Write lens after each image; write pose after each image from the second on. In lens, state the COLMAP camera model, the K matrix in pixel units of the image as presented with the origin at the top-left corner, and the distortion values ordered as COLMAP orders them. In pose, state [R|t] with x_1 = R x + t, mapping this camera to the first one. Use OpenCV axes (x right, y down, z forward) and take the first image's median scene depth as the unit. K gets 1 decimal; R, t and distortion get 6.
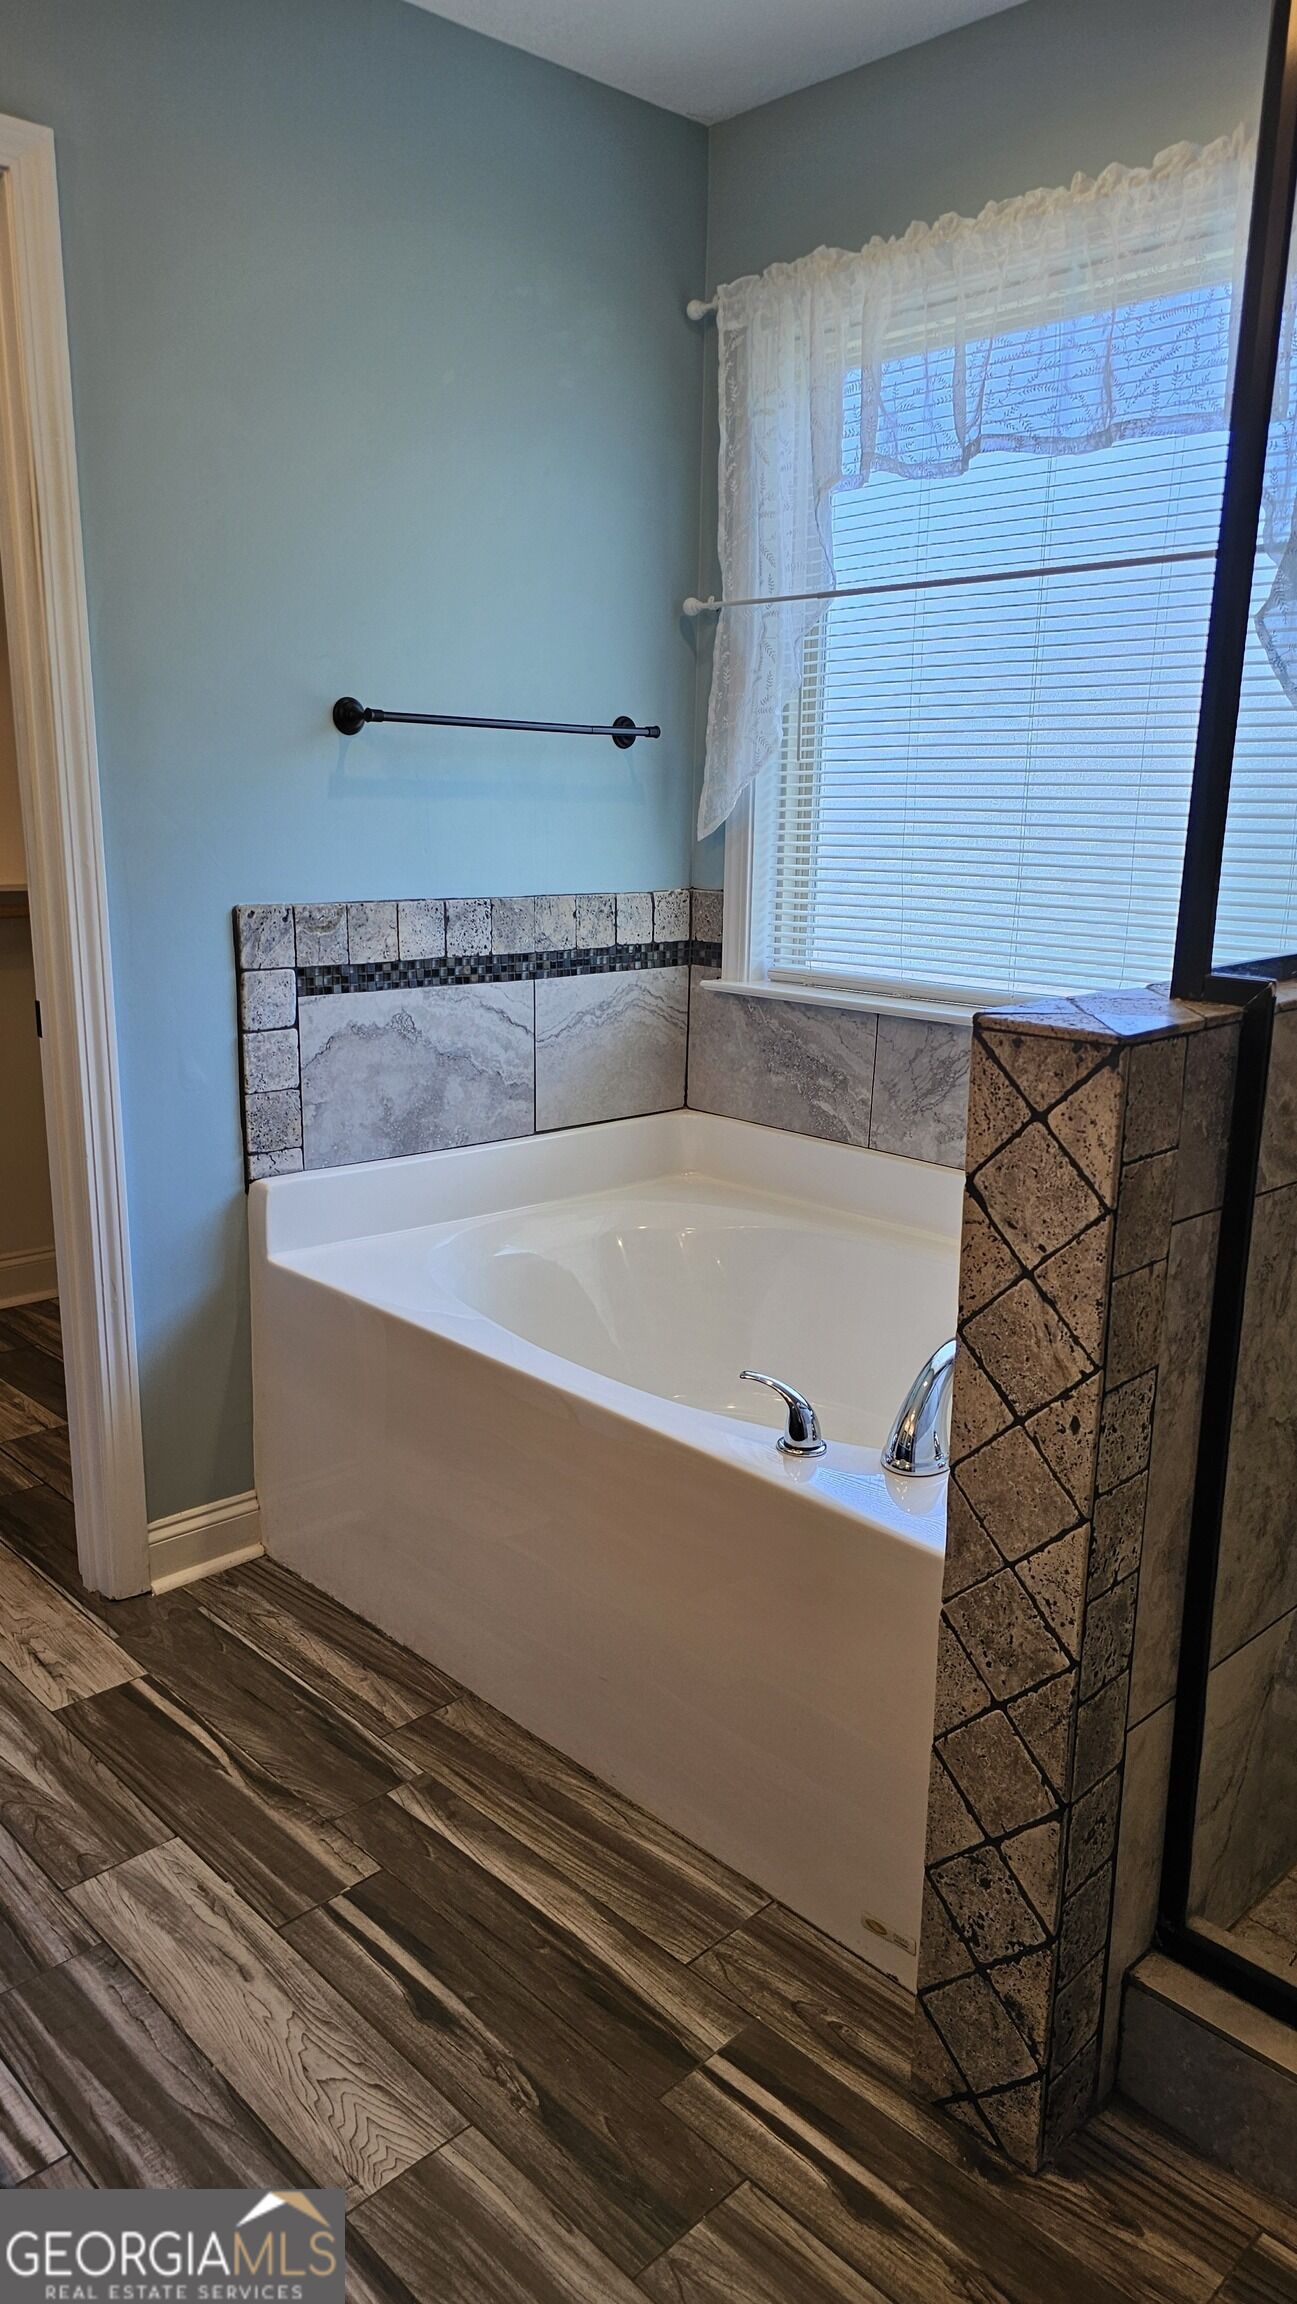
lens RADIAL K [[1558.6, 0, 658.6], [0, 1558.6, 1152.6], [0, 0, 1]] dist [0.034438, -0.069165]
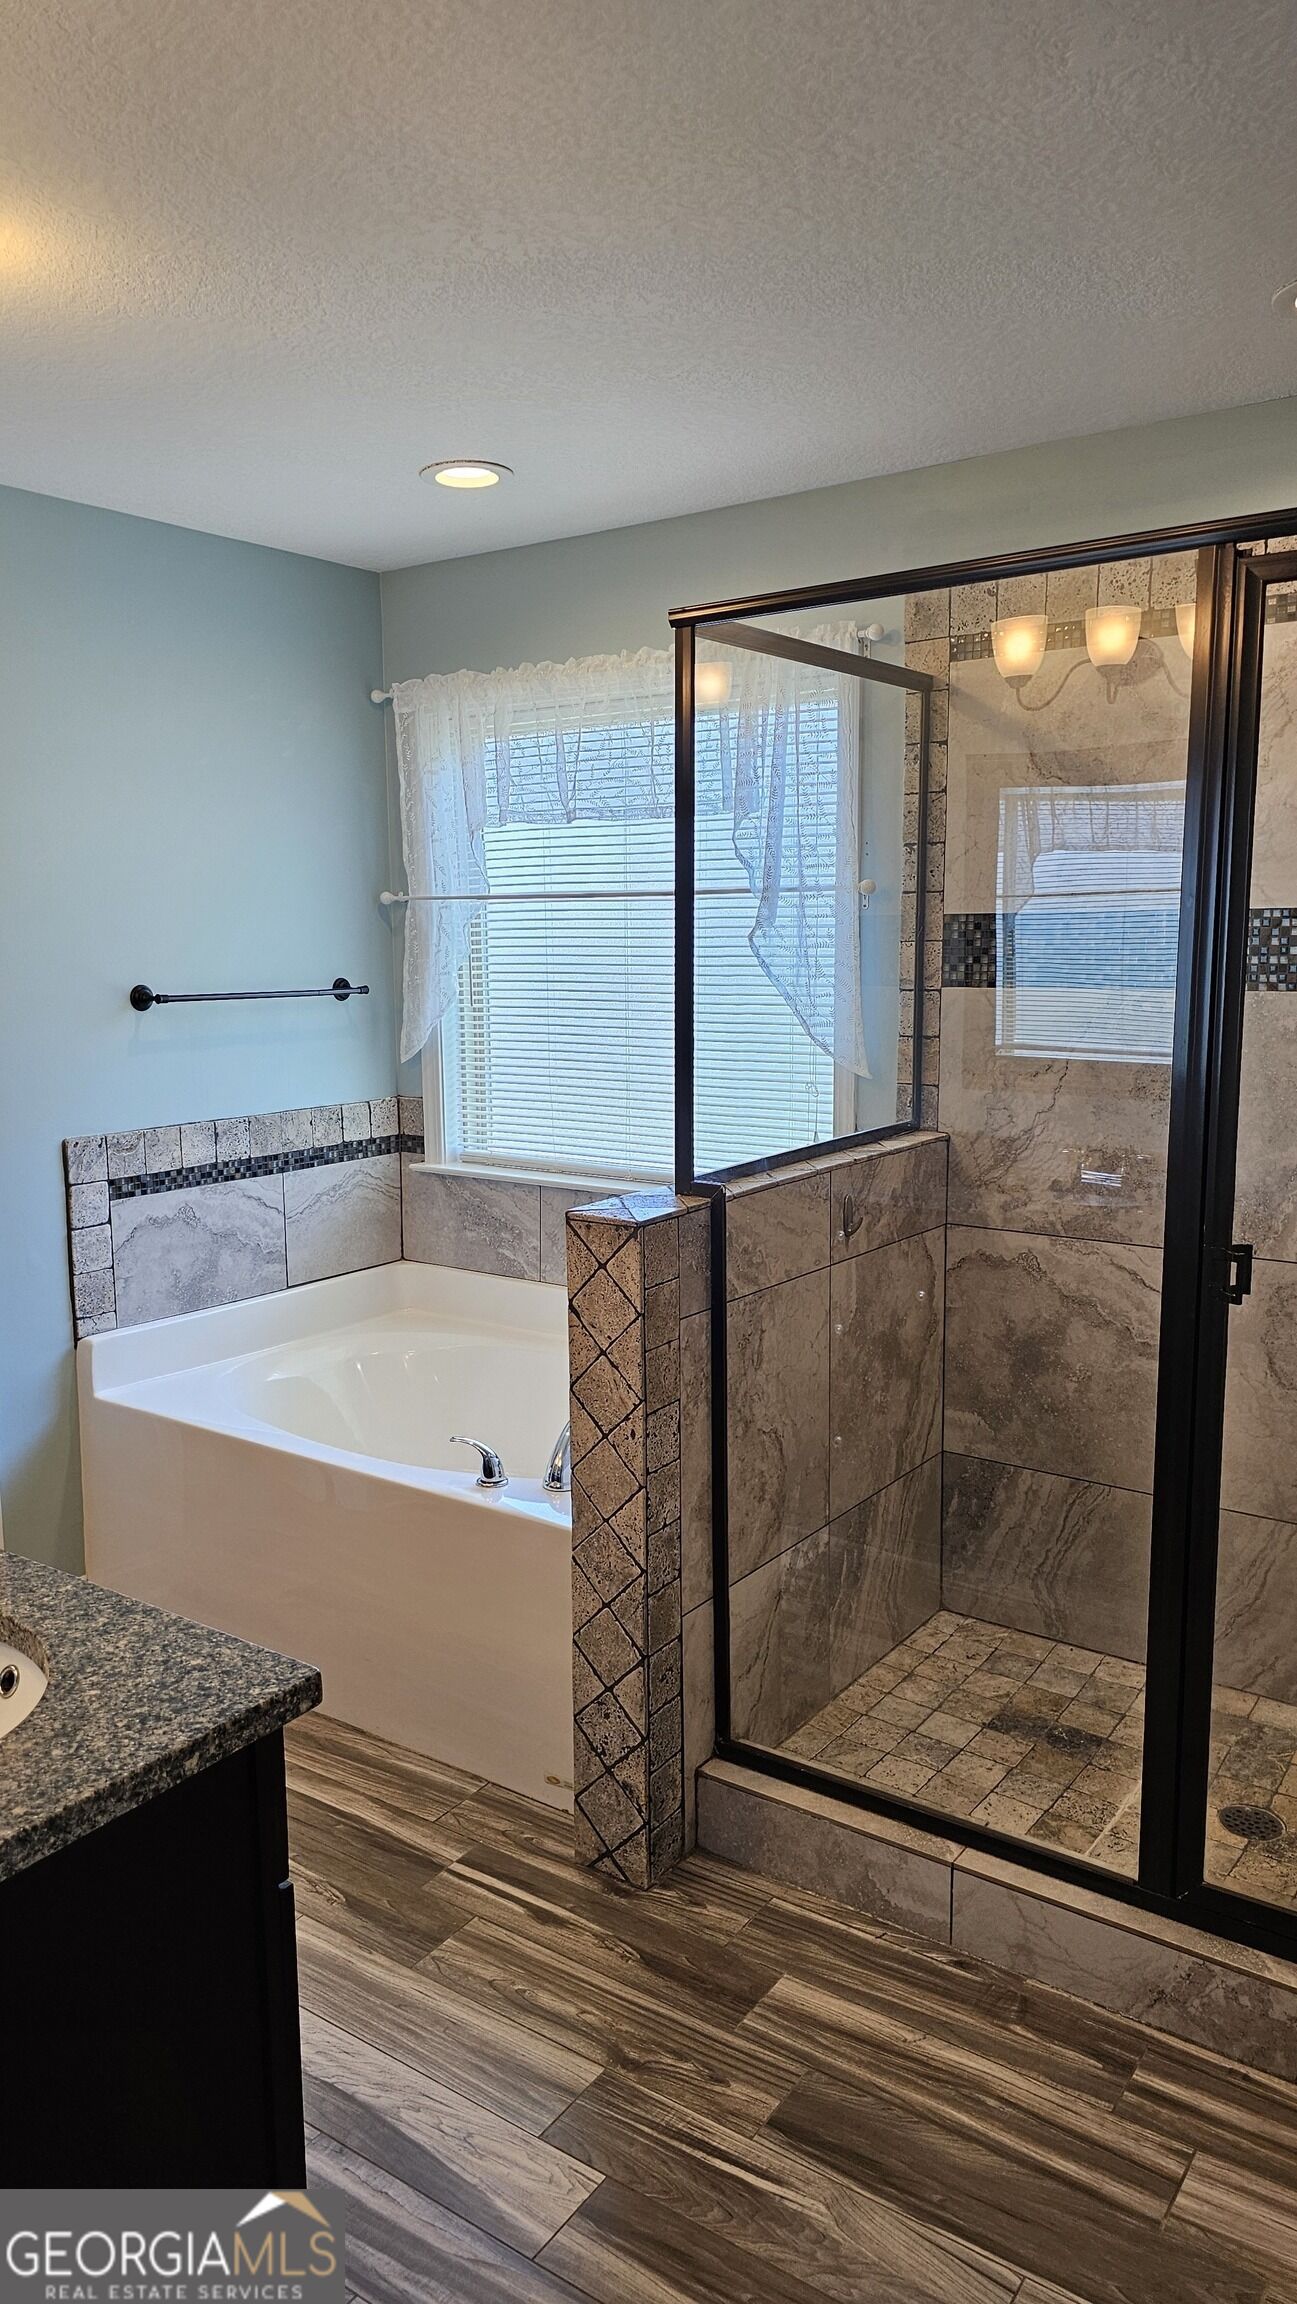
lens RADIAL K [[1586.9, 0, 645.7], [0, 1586.9, 1169.7], [0, 0, 1]] dist [0.116301, -0.210317]
pose [[0.983438, -0.053295, 0.173231, -0.016803], [0.065300, 0.995788, -0.064357, -0.008721], [-0.169072, 0.074603, 0.982776, -0.628470]]
